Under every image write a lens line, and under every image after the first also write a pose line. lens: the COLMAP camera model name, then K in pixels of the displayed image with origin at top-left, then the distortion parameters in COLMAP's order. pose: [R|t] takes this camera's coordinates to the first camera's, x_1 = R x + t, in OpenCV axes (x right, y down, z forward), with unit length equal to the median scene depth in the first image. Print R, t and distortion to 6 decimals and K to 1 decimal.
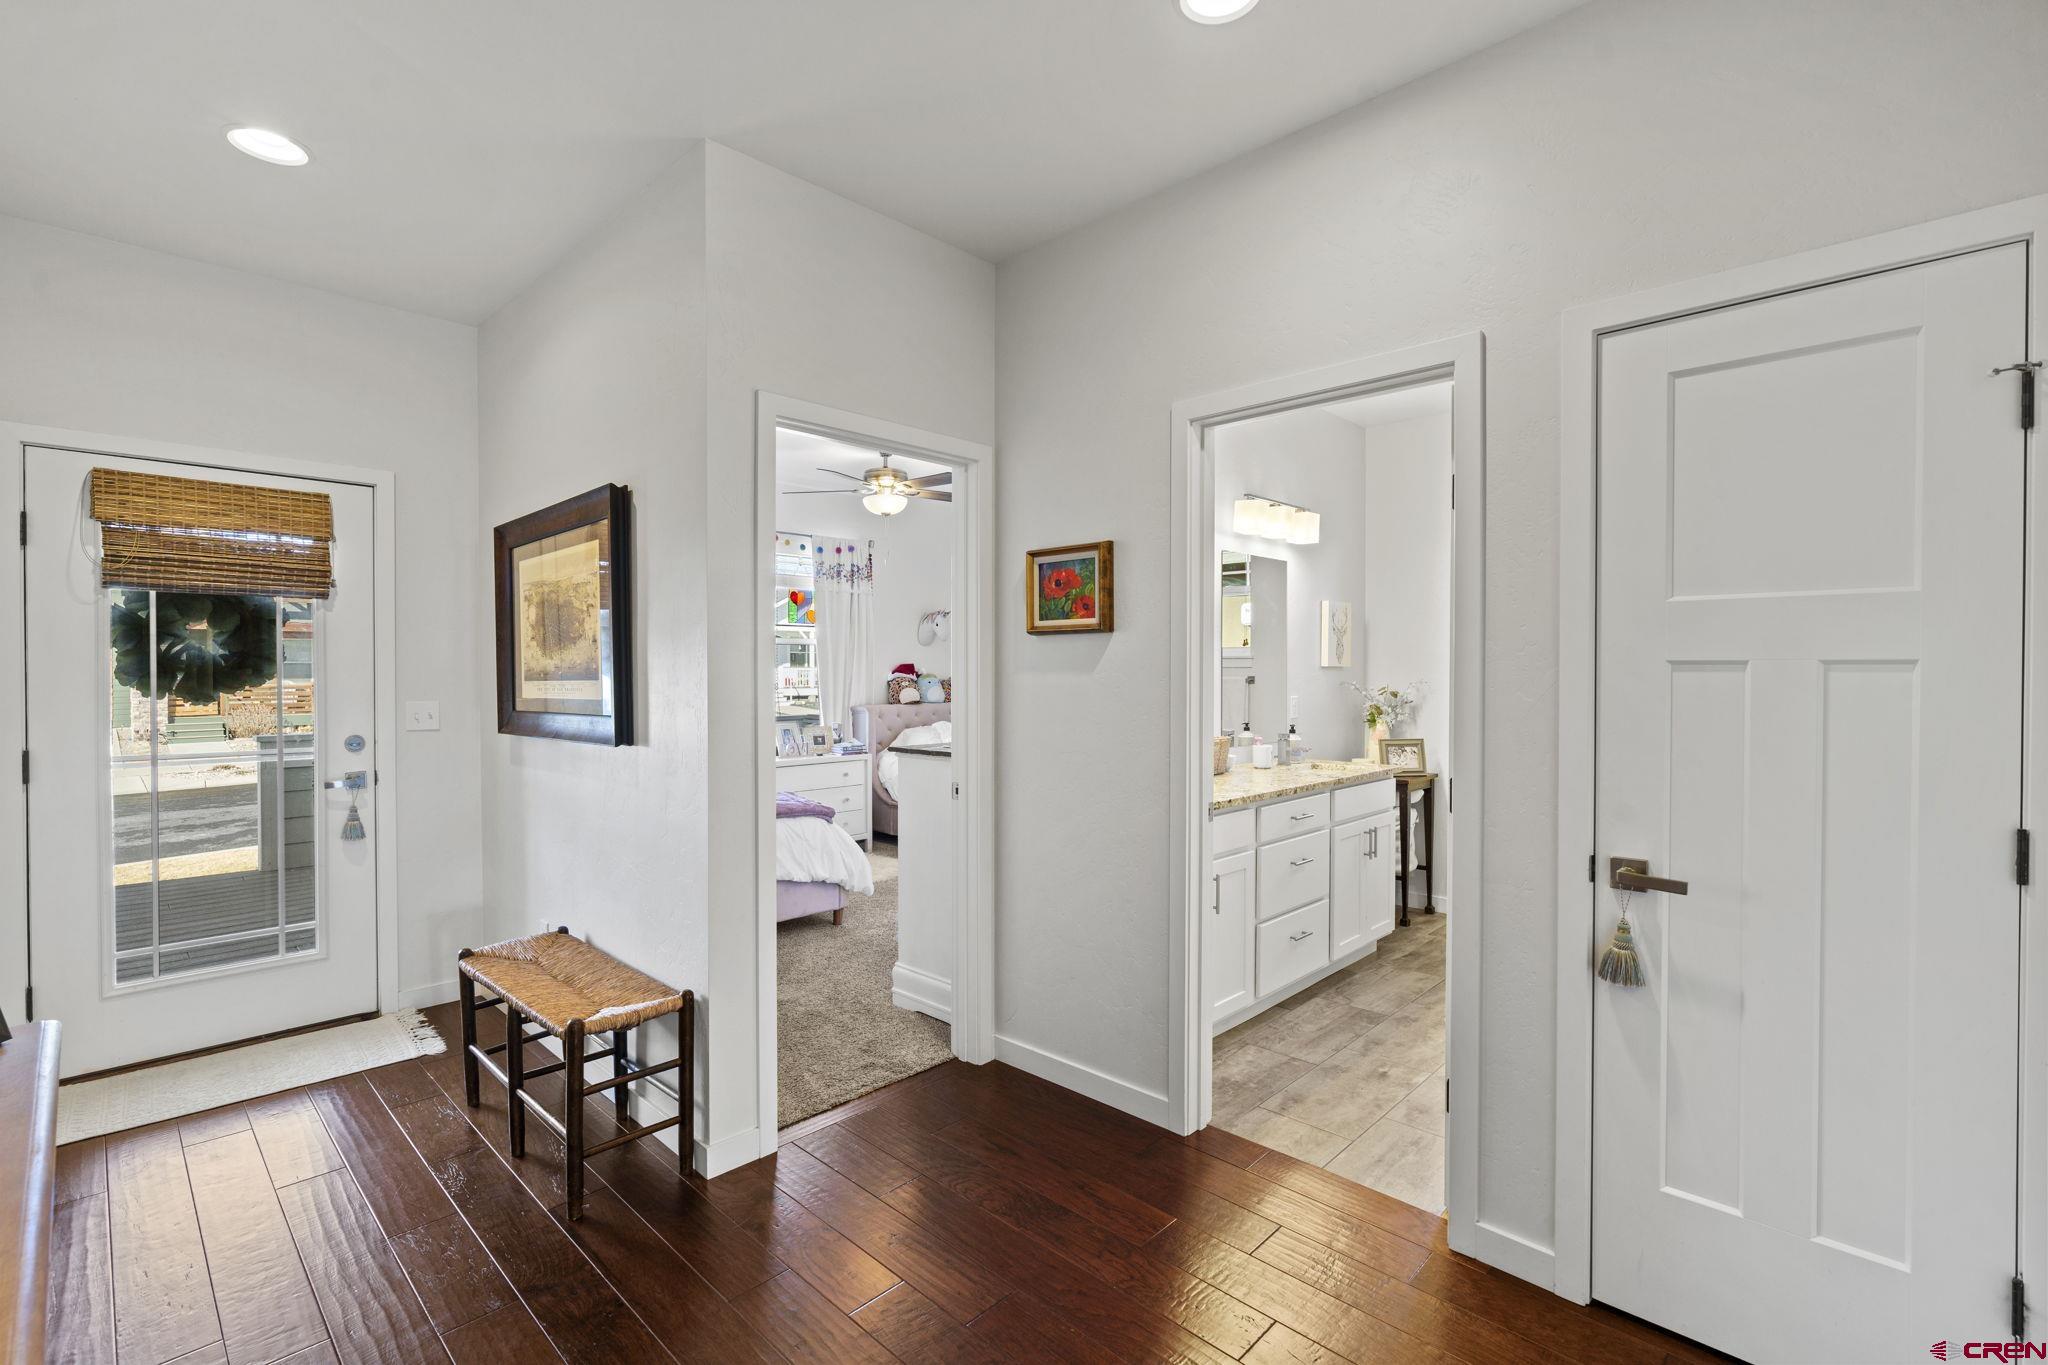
lens RADIAL K [[919.7, 0, 1021.9], [0, 919.7, 683.2], [0, 0, 1]] dist [-0.012483, 0.005404]
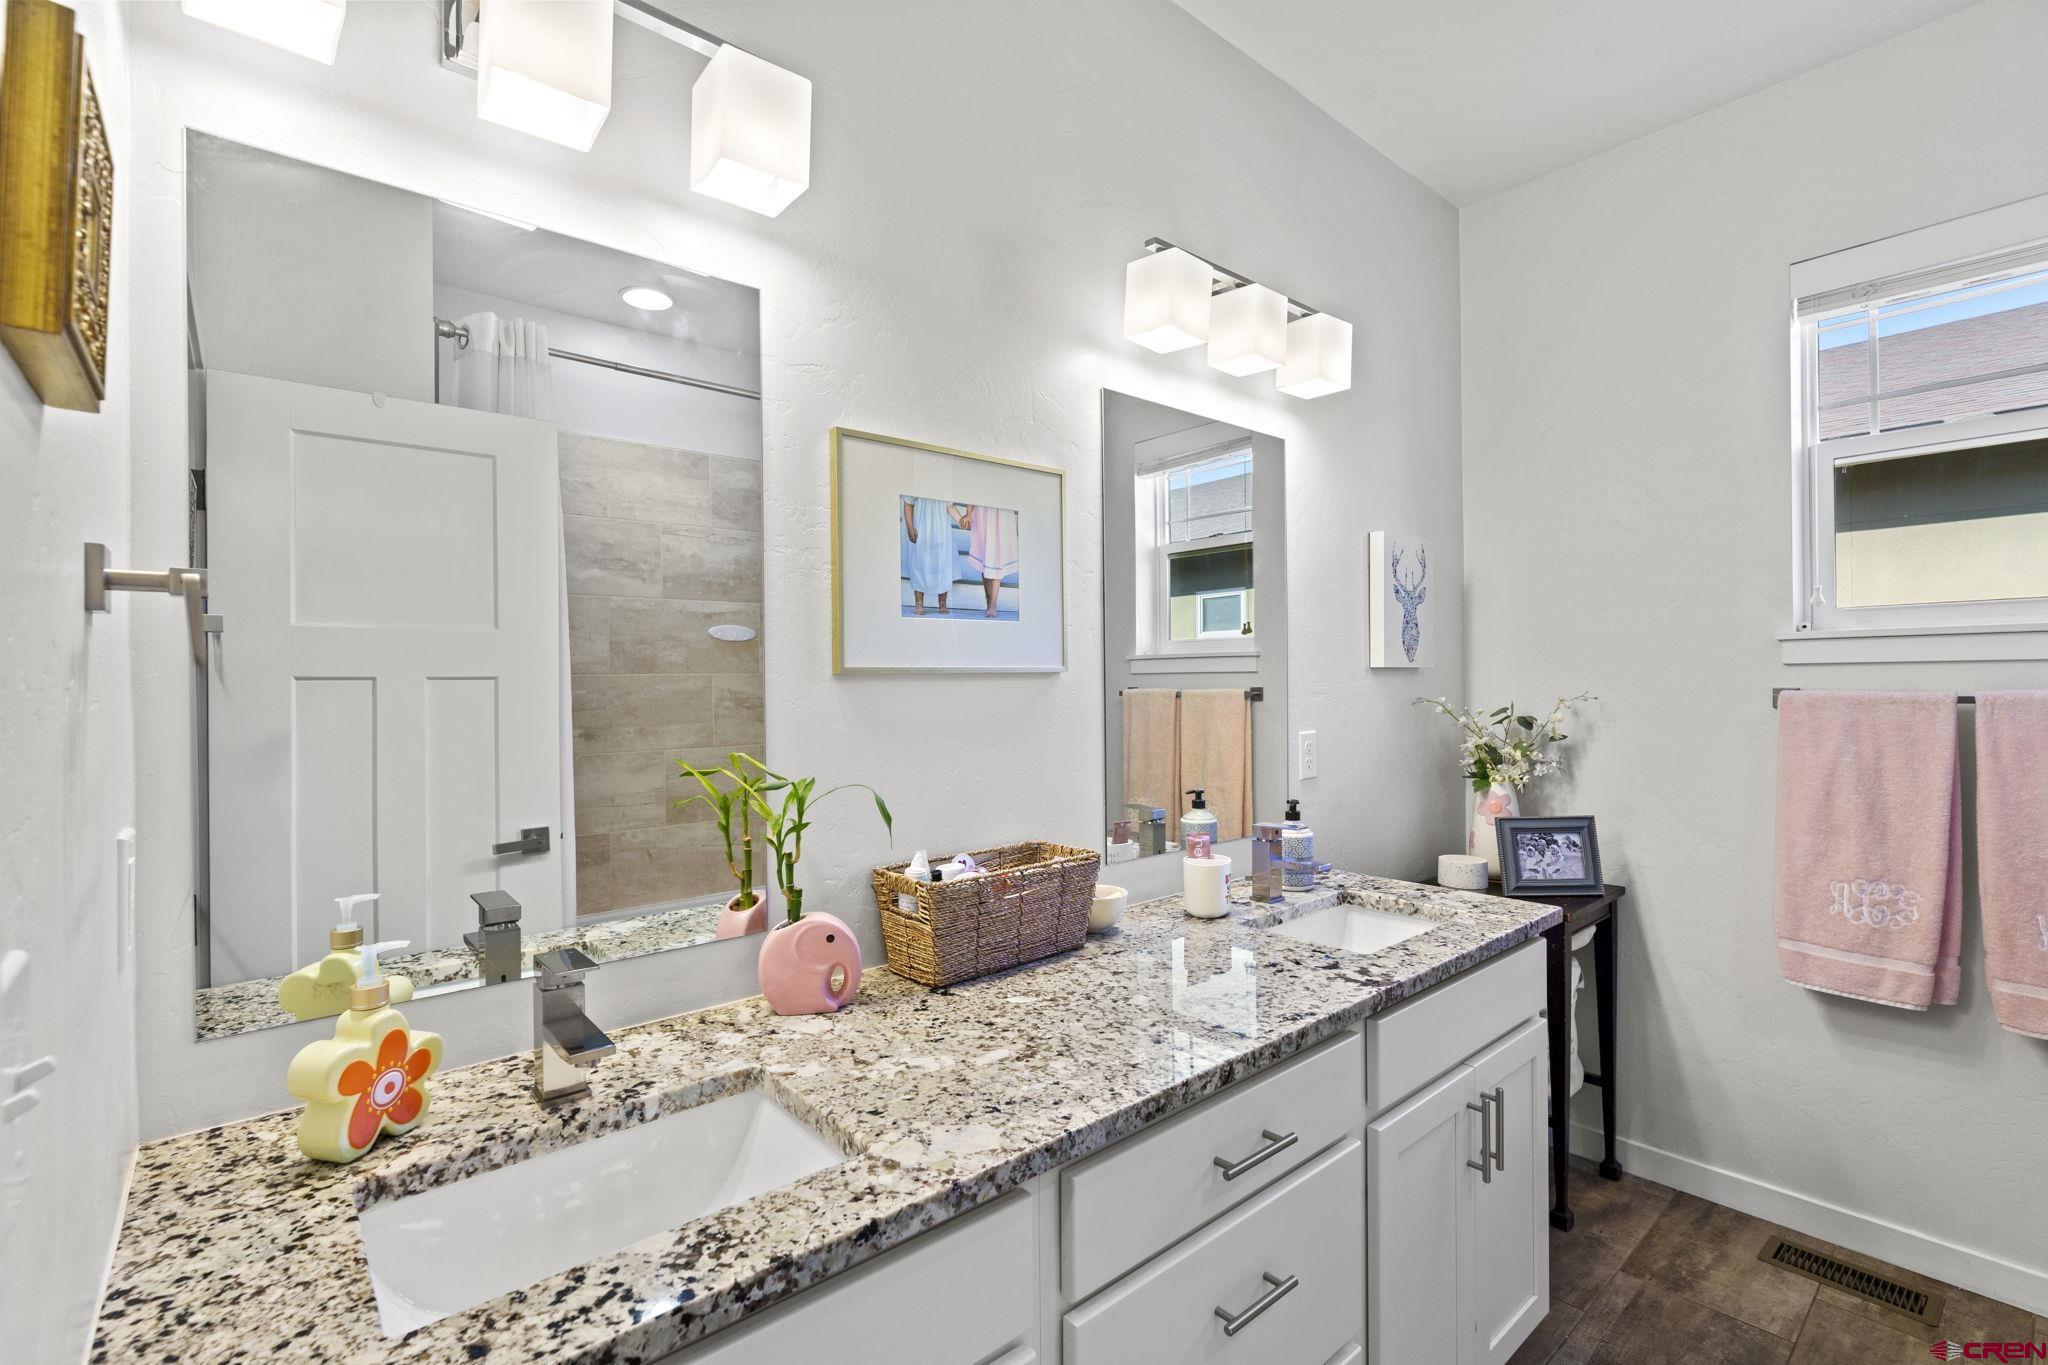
lens RADIAL K [[987.0, 0, 1024.0], [0, 987.0, 682.5], [0, 0, 1]] dist [0.026255, 0.000585]
pose [[0.997918, -0.008091, -0.063984, 0.175109], [0.007248, 0.999884, -0.013396, -0.004547], [0.064085, 0.012904, 0.997861, 0.462052]]
